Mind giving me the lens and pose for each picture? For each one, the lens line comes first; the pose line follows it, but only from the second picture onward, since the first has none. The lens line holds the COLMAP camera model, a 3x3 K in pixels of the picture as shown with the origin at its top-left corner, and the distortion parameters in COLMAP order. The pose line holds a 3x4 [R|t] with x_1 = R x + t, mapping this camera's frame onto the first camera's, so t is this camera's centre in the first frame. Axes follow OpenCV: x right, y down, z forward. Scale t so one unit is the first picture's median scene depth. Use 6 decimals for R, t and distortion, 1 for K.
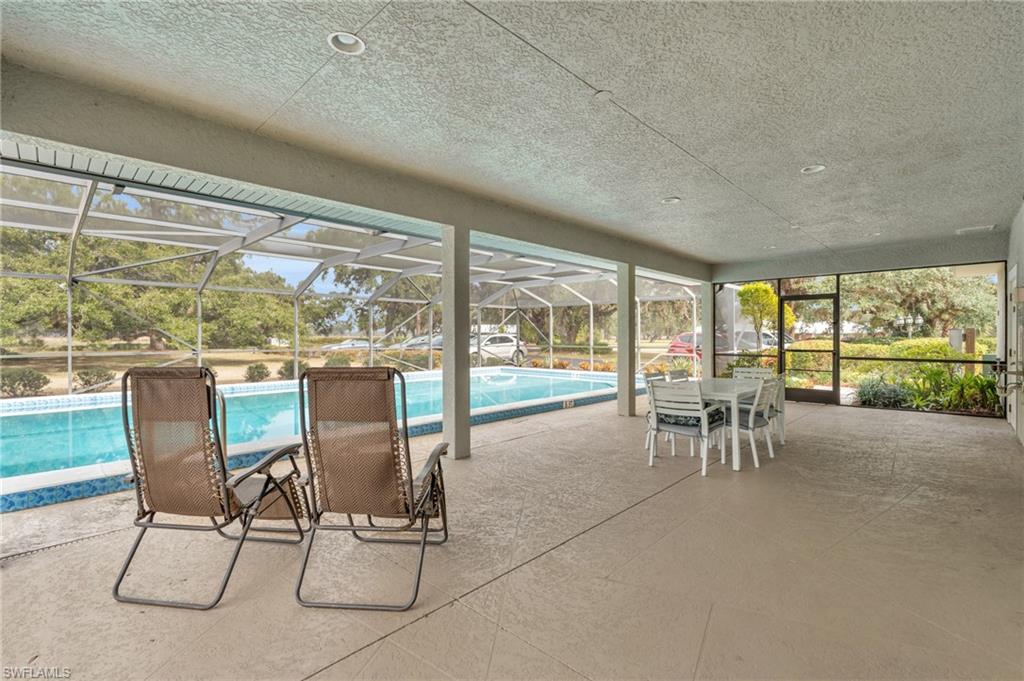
lens RADIAL K [[461.7, 0, 512.0], [0, 461.7, 340.5], [0, 0, 1]] dist [-0.002842, -0.000126]
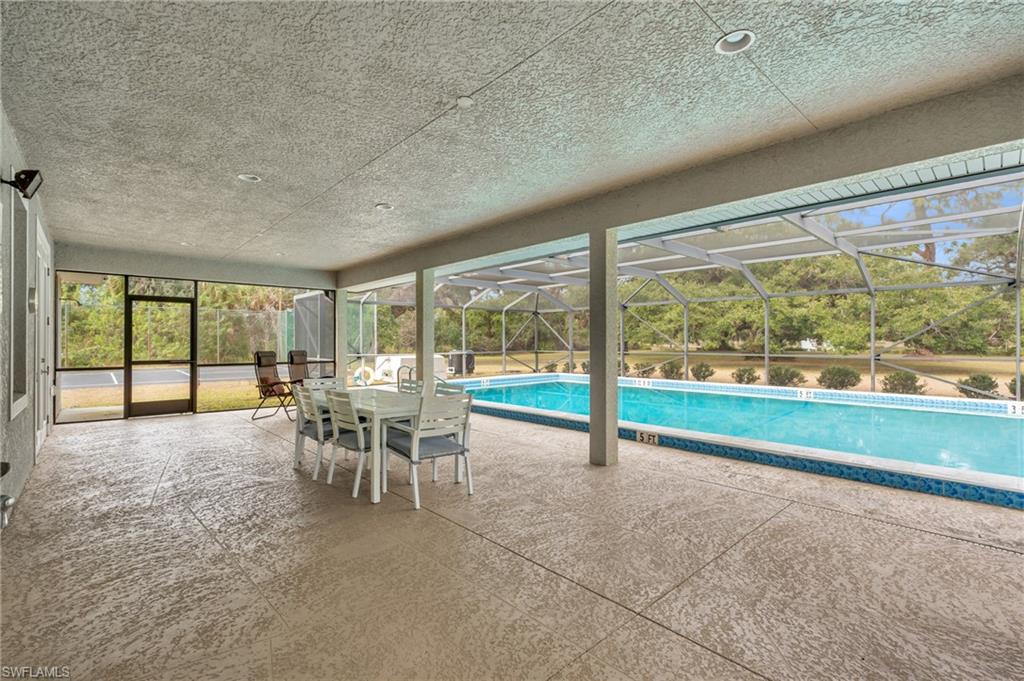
lens RADIAL K [[454.5, 0, 512.0], [0, 454.5, 340.5], [0, 0, 1]] dist [-0.011658, -0.000419]
pose [[-0.049301, -0.002901, -0.998780, 0.917735], [-0.008467, 0.999961, -0.002487, -0.007852], [0.998748, 0.008334, -0.049324, 0.923966]]
